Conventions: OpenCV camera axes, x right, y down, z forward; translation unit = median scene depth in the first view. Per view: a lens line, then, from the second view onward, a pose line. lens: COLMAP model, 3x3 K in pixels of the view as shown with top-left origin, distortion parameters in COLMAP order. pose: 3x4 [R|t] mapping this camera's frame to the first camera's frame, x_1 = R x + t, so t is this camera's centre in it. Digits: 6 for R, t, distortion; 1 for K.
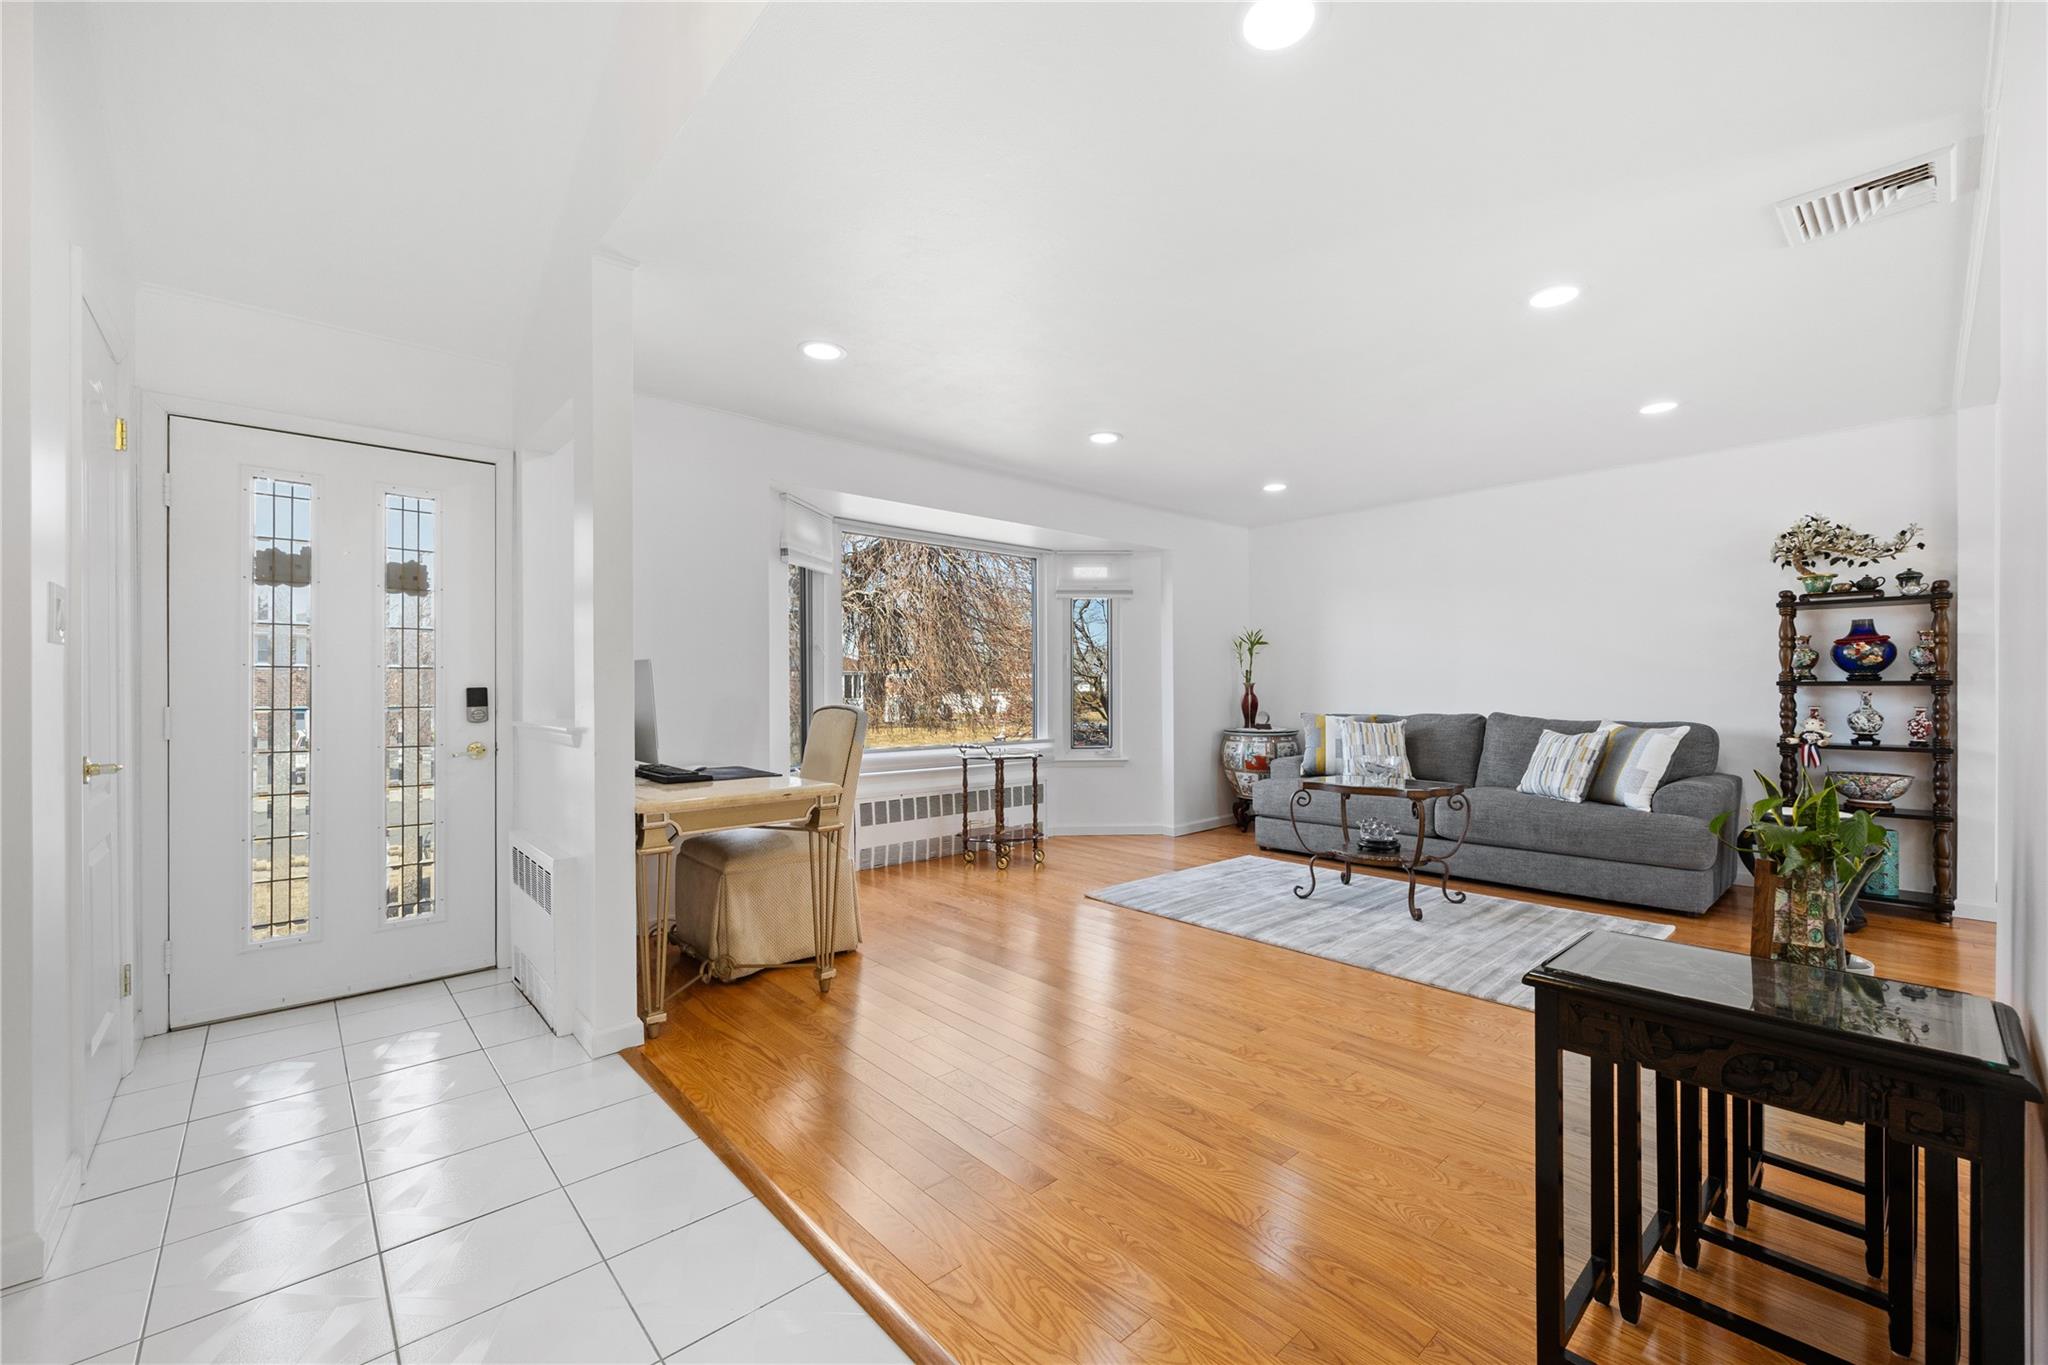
lens RADIAL K [[819.2, 0, 1033.9], [0, 819.2, 686.5], [0, 0, 1]] dist [-0.000025, -0.000215]
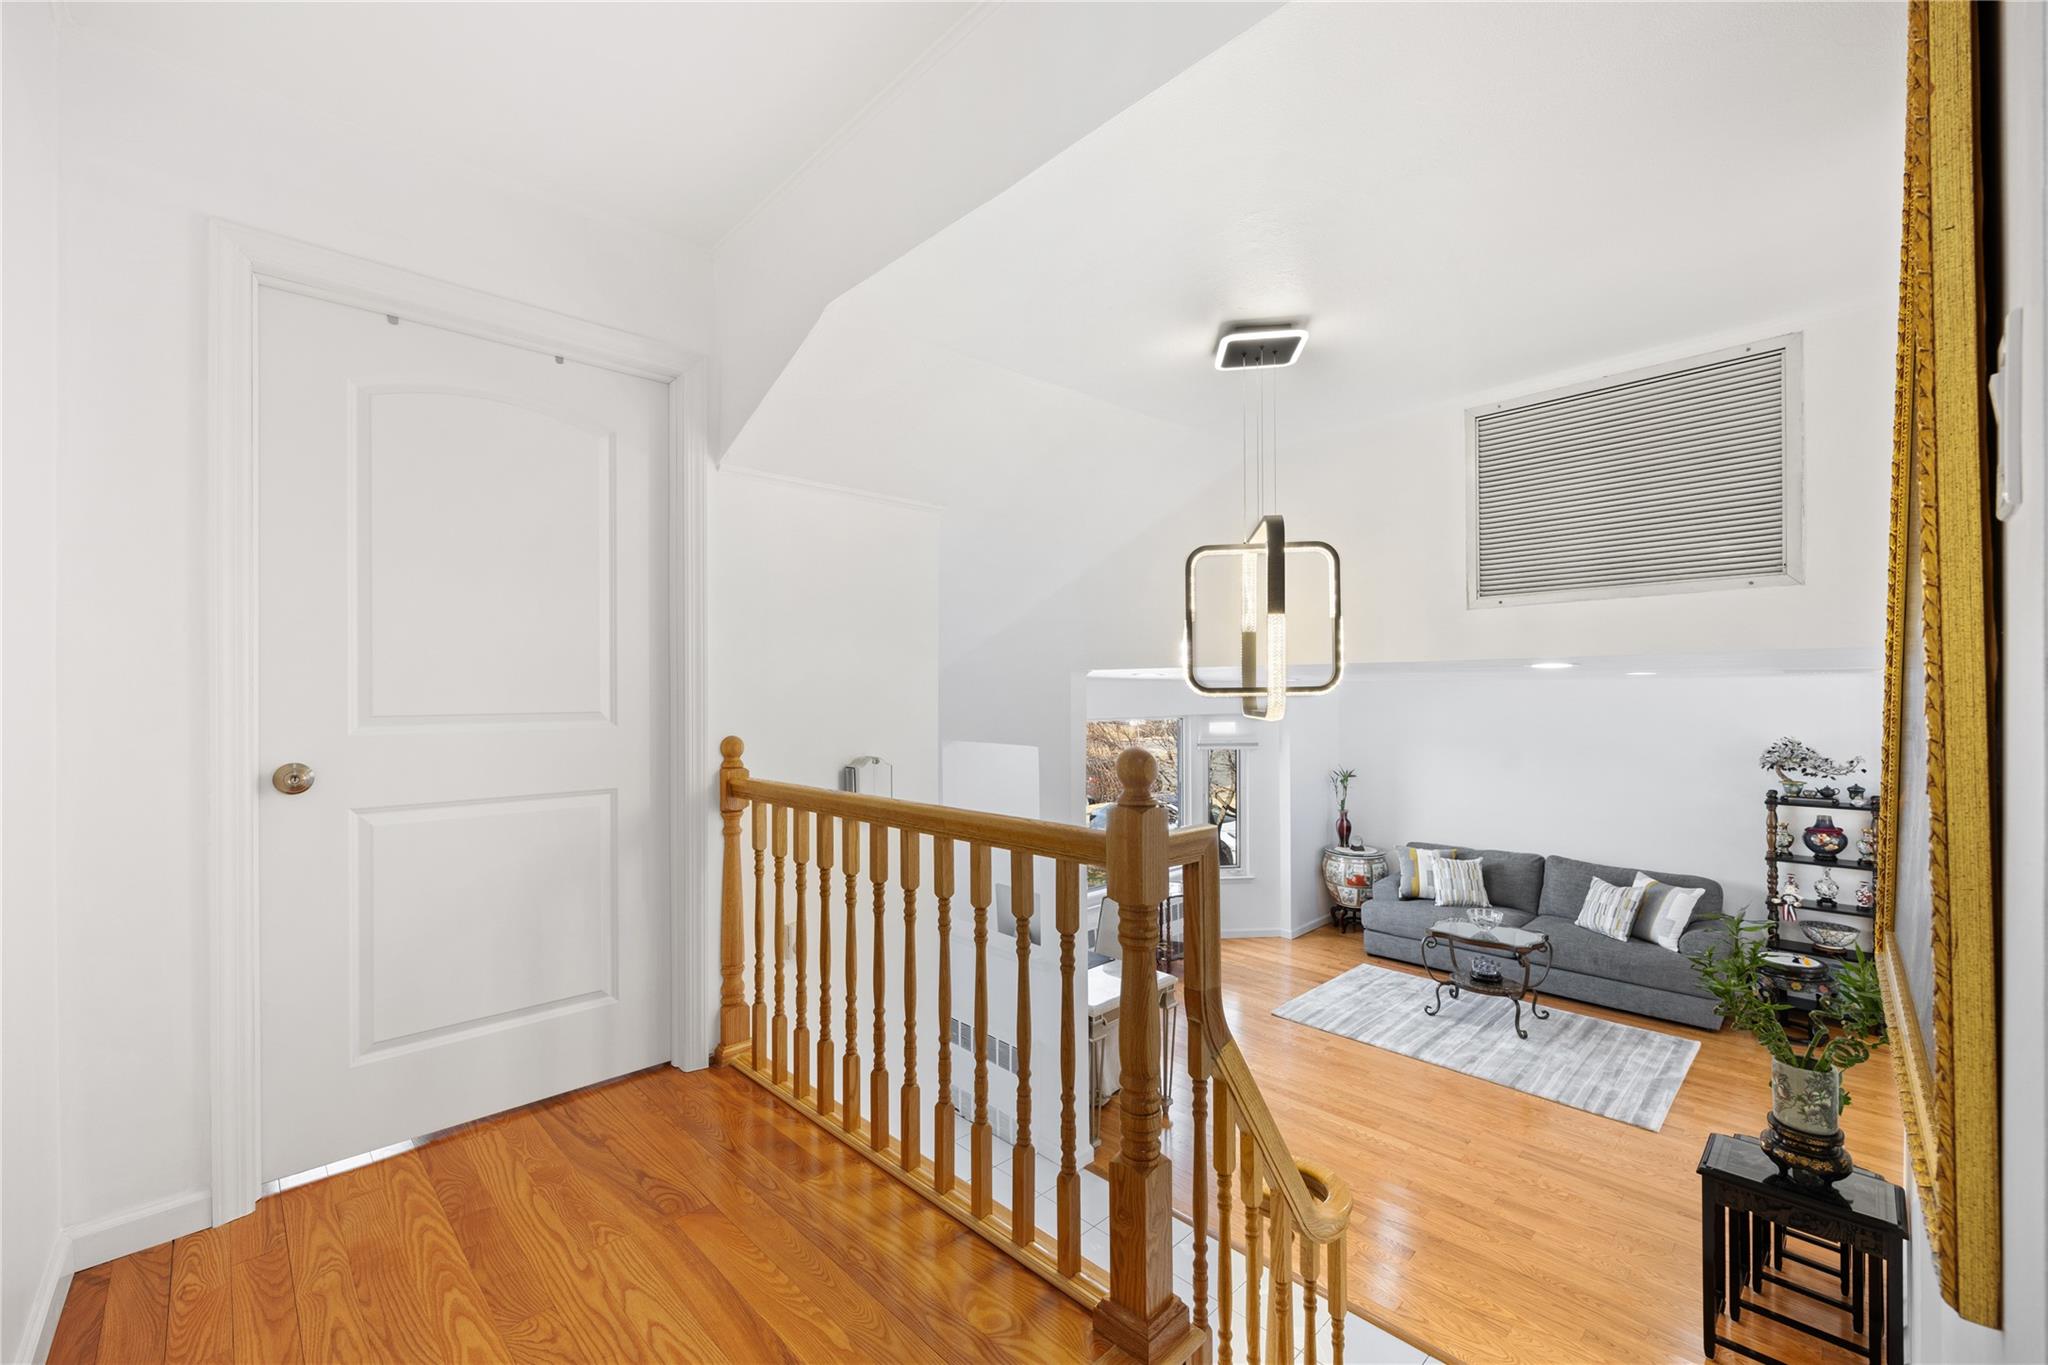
lens RADIAL K [[824.4, 0, 1029.8], [0, 824.4, 685.5], [0, 0, 1]] dist [0.000688, 0.000025]
pose [[0.999389, -0.000877, 0.034931, -0.405365], [0.000975, 0.999996, -0.002780, -0.300447], [-0.034929, 0.002812, 0.999386, -0.373279]]
